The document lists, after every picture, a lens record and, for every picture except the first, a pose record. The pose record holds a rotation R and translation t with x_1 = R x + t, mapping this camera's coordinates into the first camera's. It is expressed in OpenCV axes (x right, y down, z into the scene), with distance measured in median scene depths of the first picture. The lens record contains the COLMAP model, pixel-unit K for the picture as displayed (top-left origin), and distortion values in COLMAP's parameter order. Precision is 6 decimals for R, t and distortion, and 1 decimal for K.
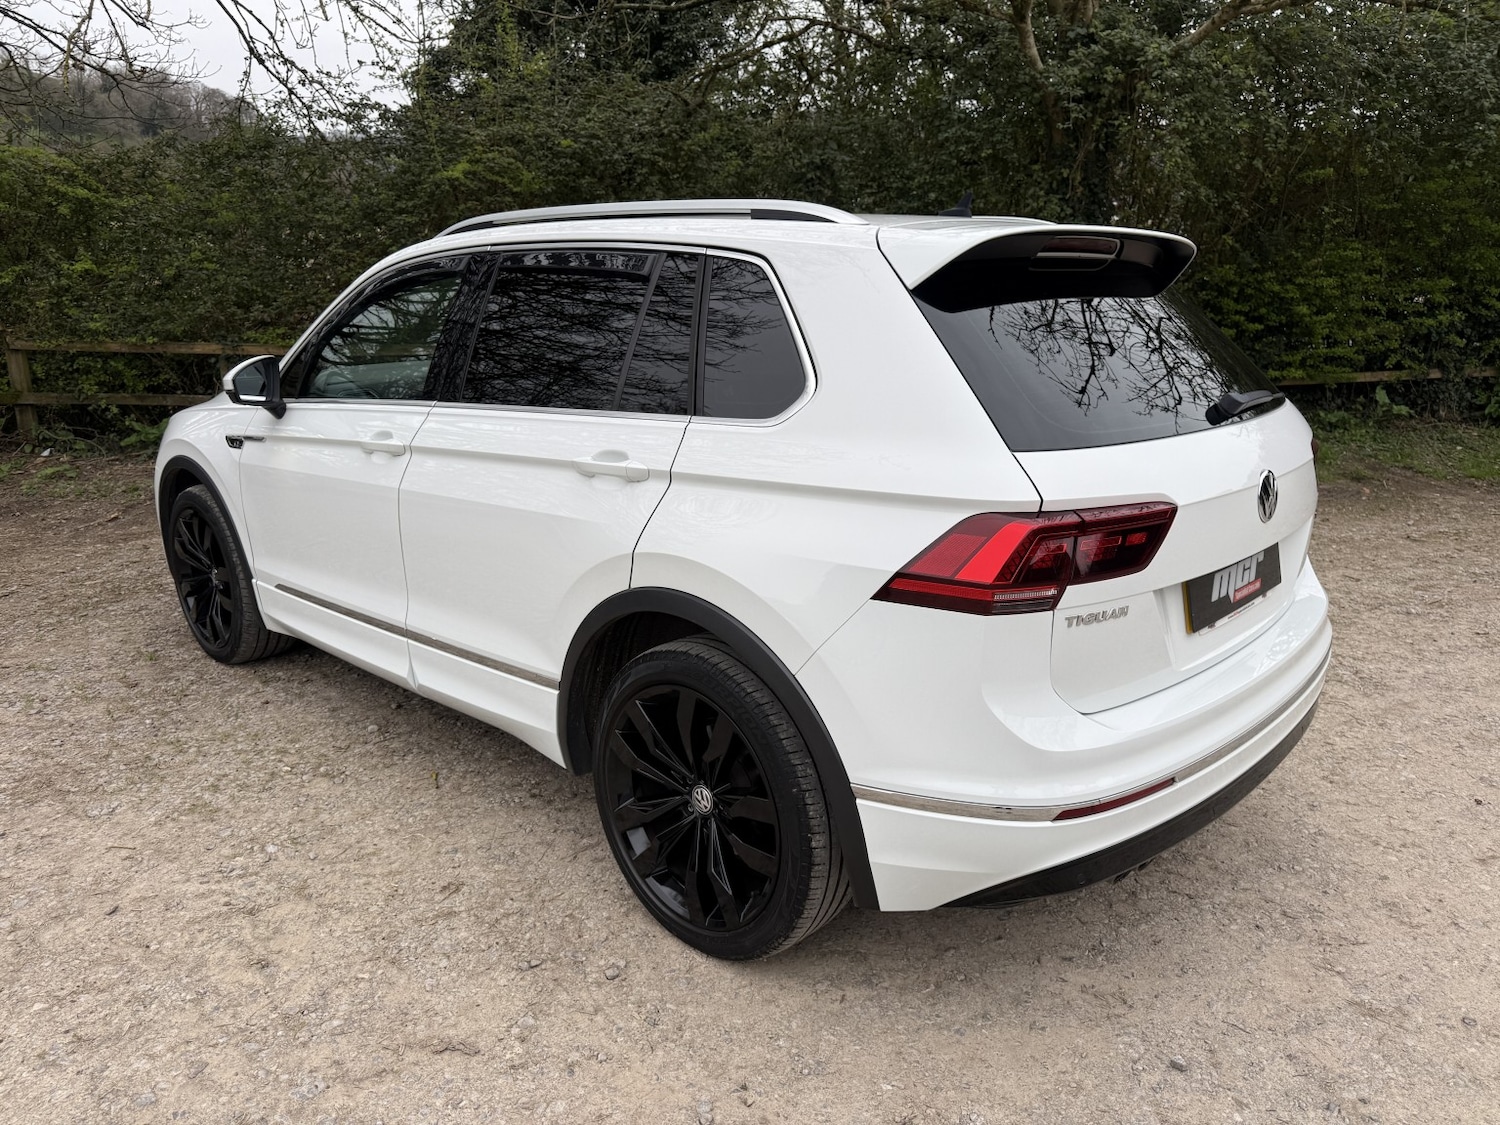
lens RADIAL K [[1065.4, 0, 750.4], [0, 1065.4, 566.0], [0, 0, 1]] dist [0.008961, -0.011777]
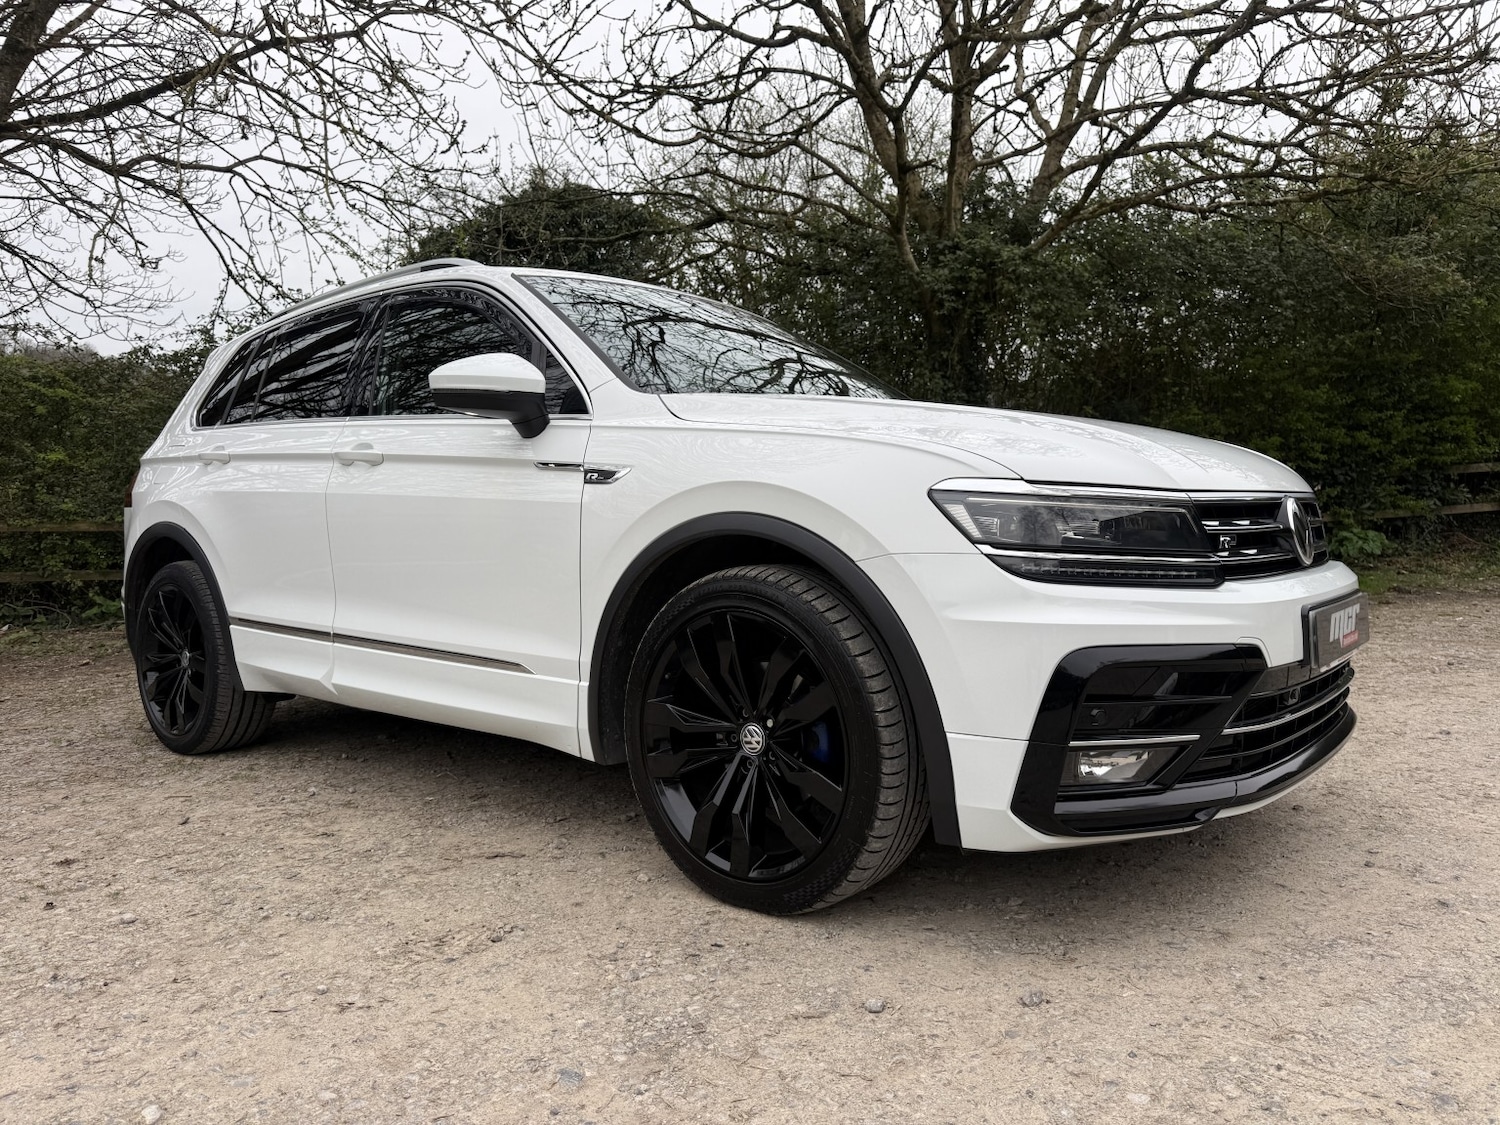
lens RADIAL K [[1065.4, 0, 750.4], [0, 1065.4, 566.0], [0, 0, 1]] dist [0.008961, -0.011777]
pose [[0.996261, -0.035251, 0.078871, -0.020359], [0.051866, 0.974176, -0.219750, 0.105275], [-0.069088, 0.223020, 0.972363, -0.072842]]
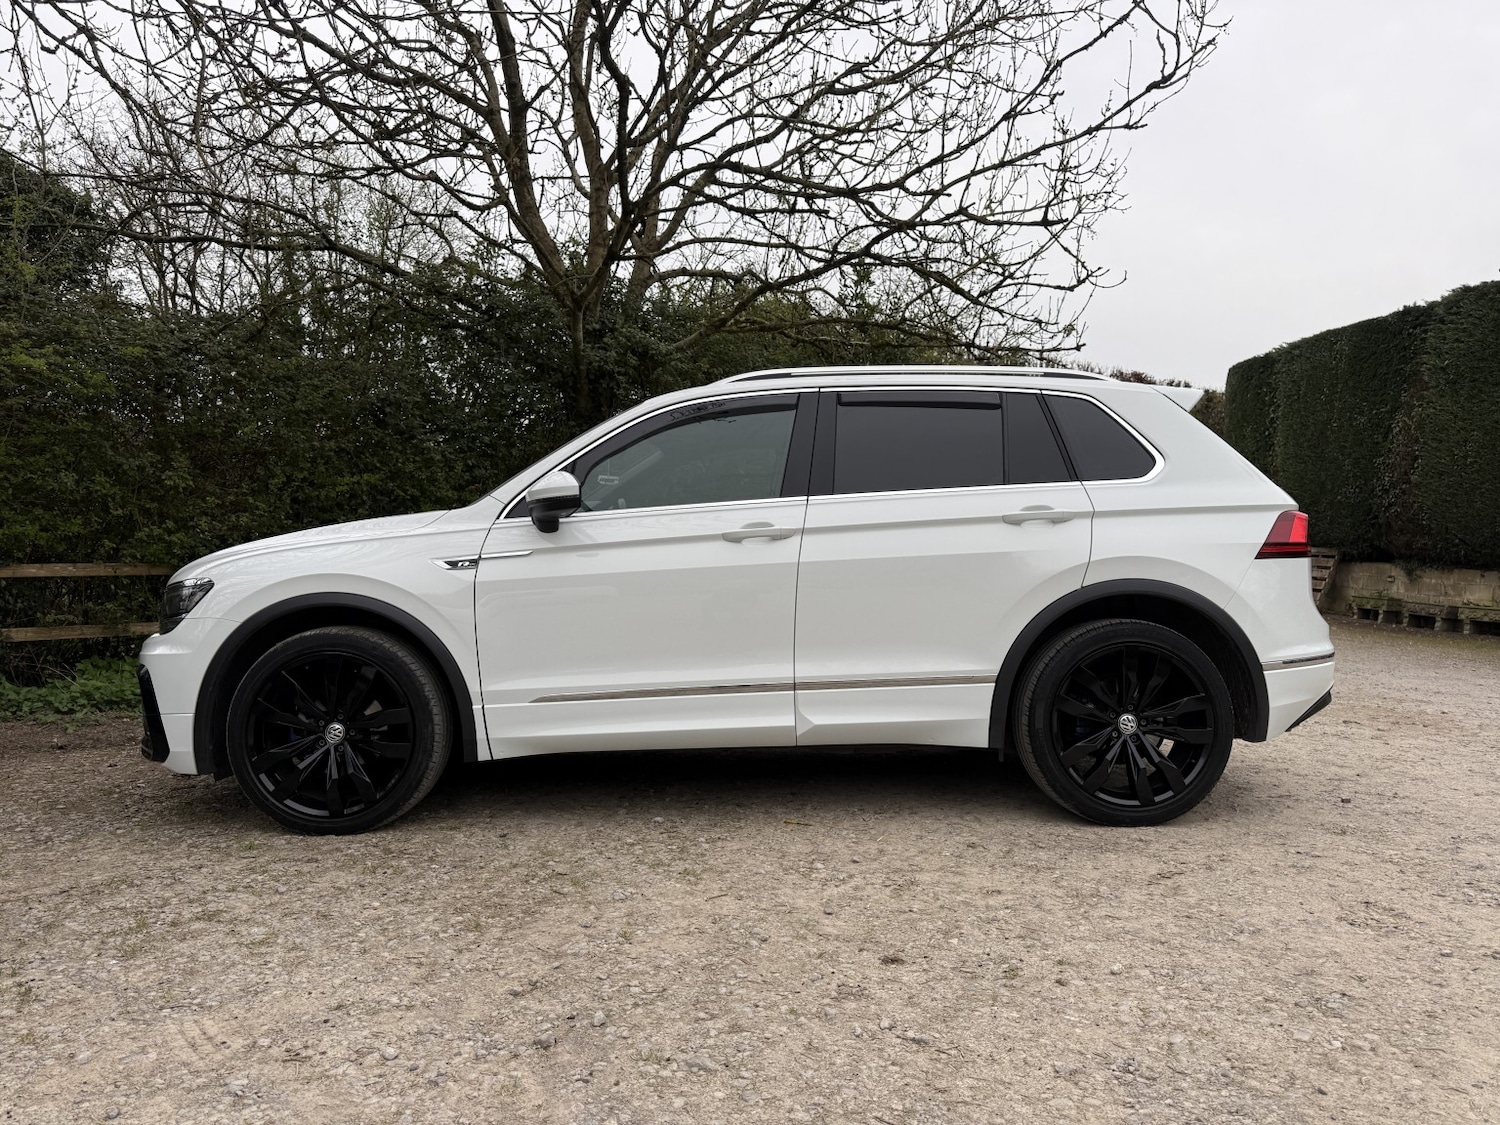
lens RADIAL K [[1065.2, 0, 750.1], [0, 1065.2, 564.8], [0, 0, 1]] dist [0.007571, -0.008966]
pose [[0.713967, -0.002472, 0.700175, -0.435940], [0.190856, 0.962814, -0.191215, 0.054864], [-0.673666, 0.270154, 0.687889, 0.069860]]
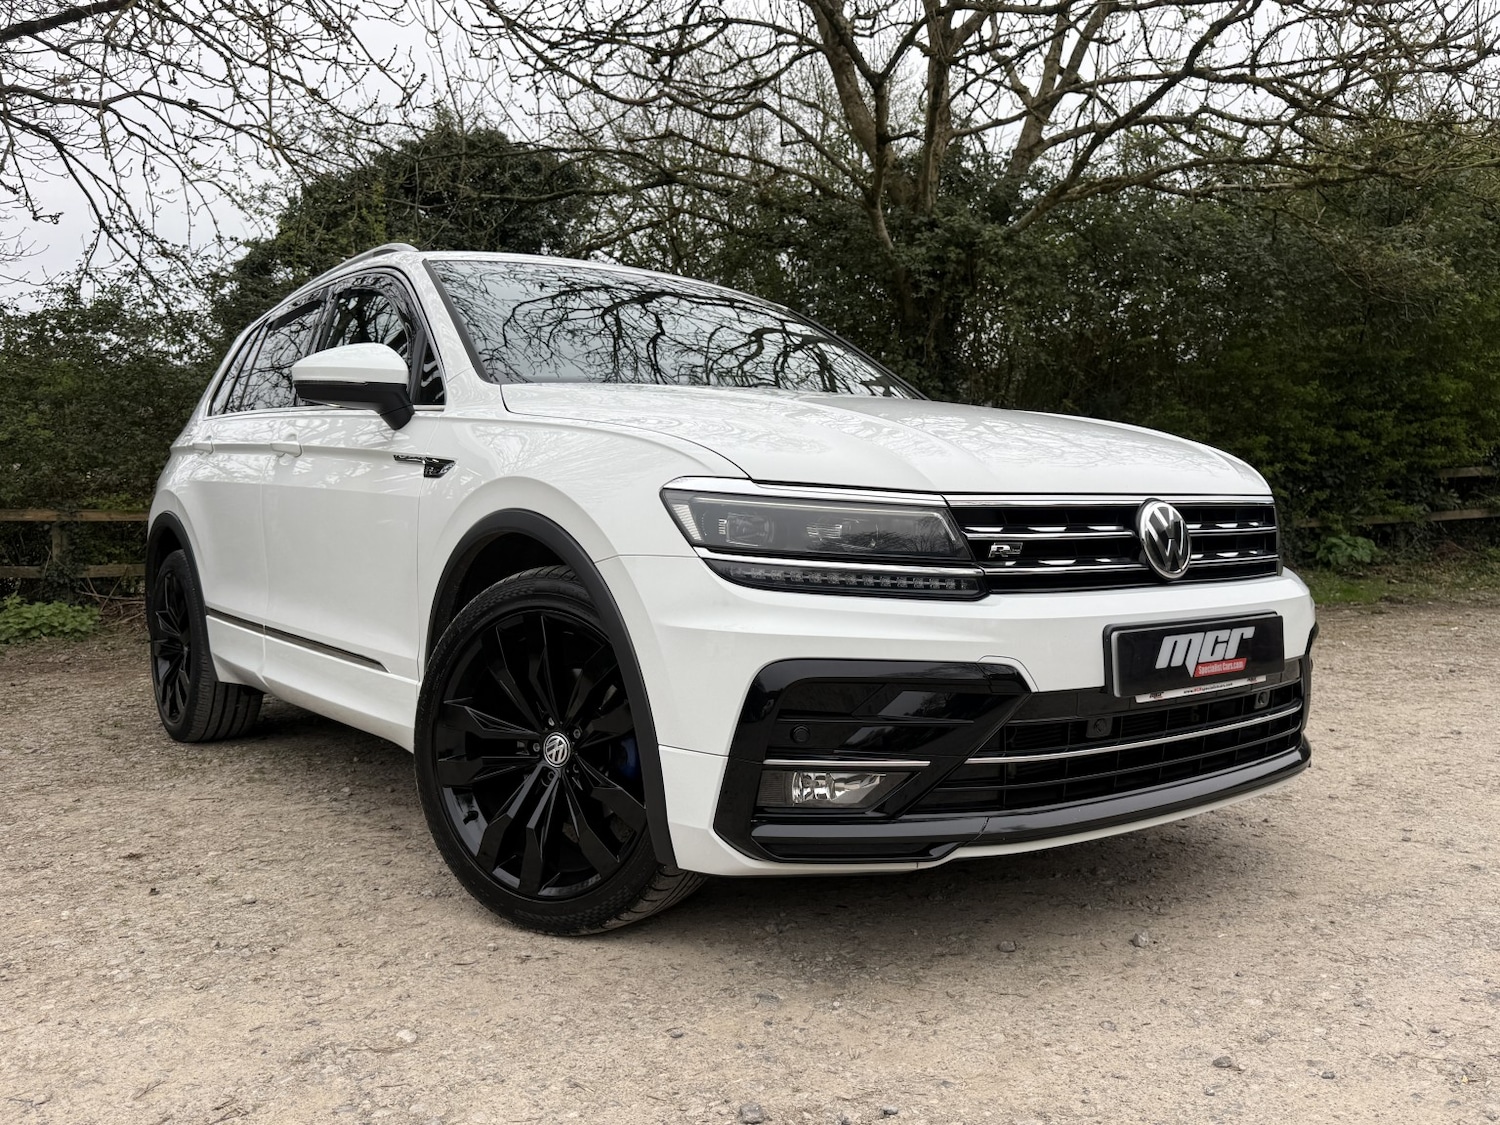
lens RADIAL K [[1239.4, 0, 756.6], [0, 1239.4, 565.5], [0, 0, 1]] dist [0.027659, -0.038356]
pose [[0.985995, -0.025685, 0.164785, -0.080643], [0.062183, 0.973437, -0.220349, 0.119720], [-0.154748, 0.227510, 0.961401, -0.126871]]
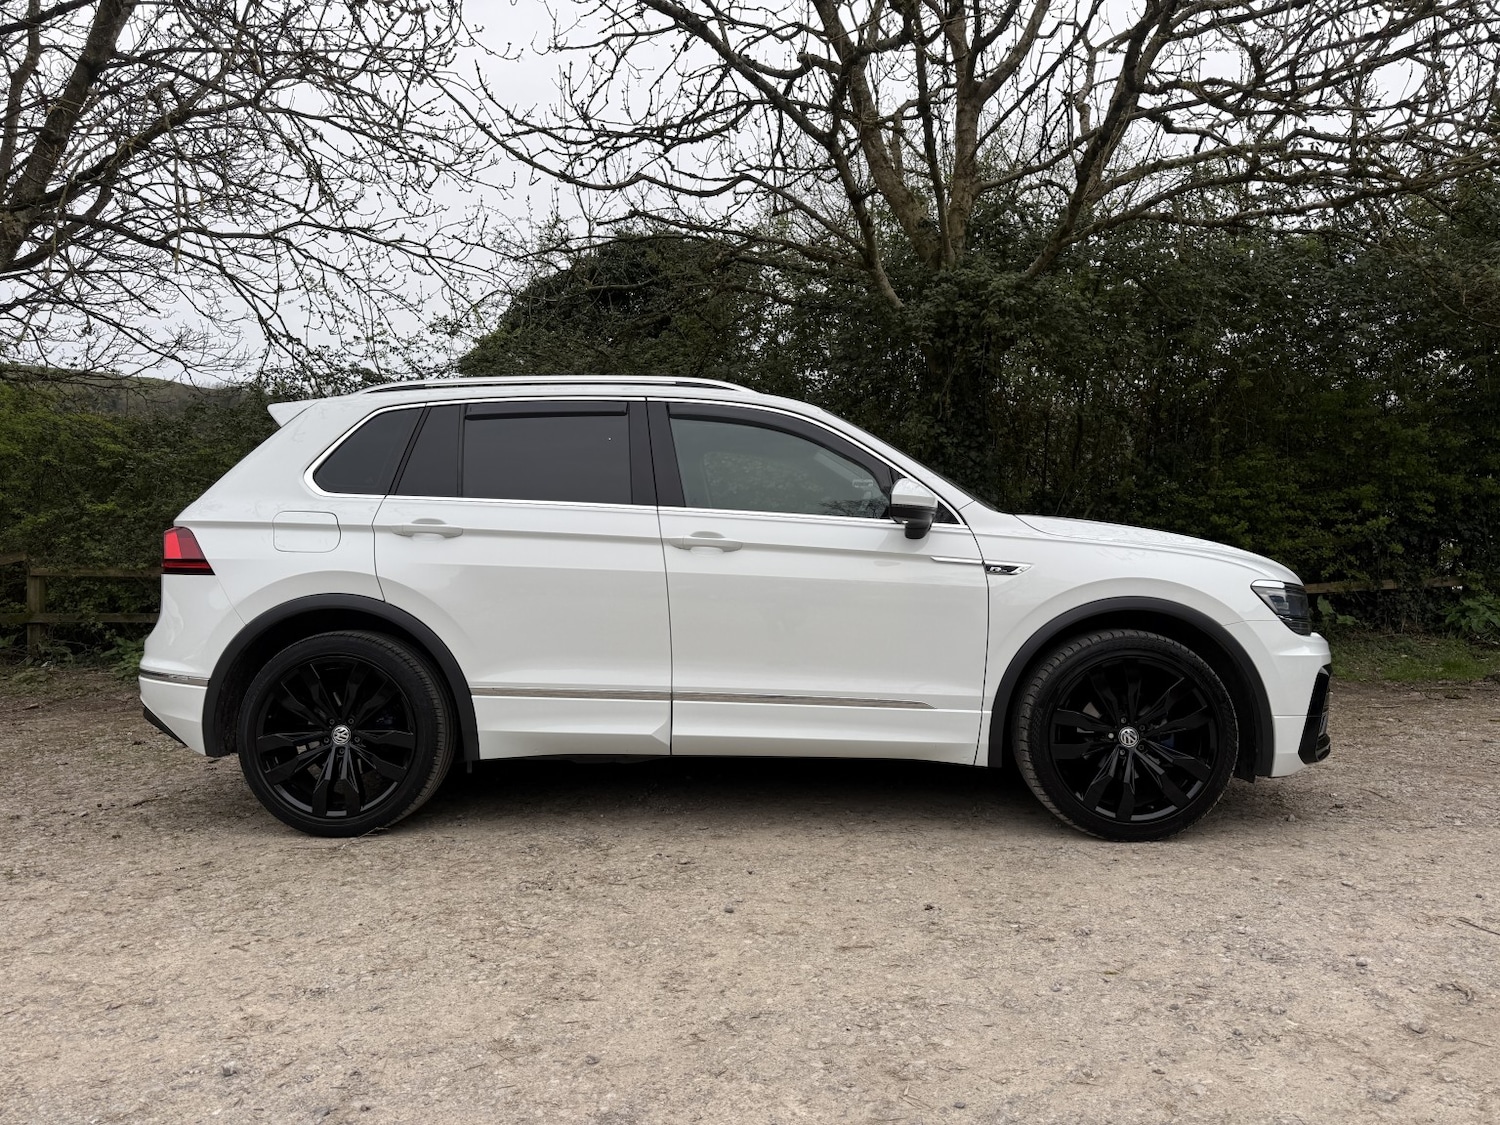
lens RADIAL K [[1059.1, 0, 752.5], [0, 1059.1, 559.4], [0, 0, 1]] dist [0.024015, -0.025724]
pose [[0.989421, -0.018398, -0.143900, 0.257259], [-0.019679, 0.965736, -0.258779, 0.065567], [0.143731, 0.258873, 0.955158, 0.006557]]
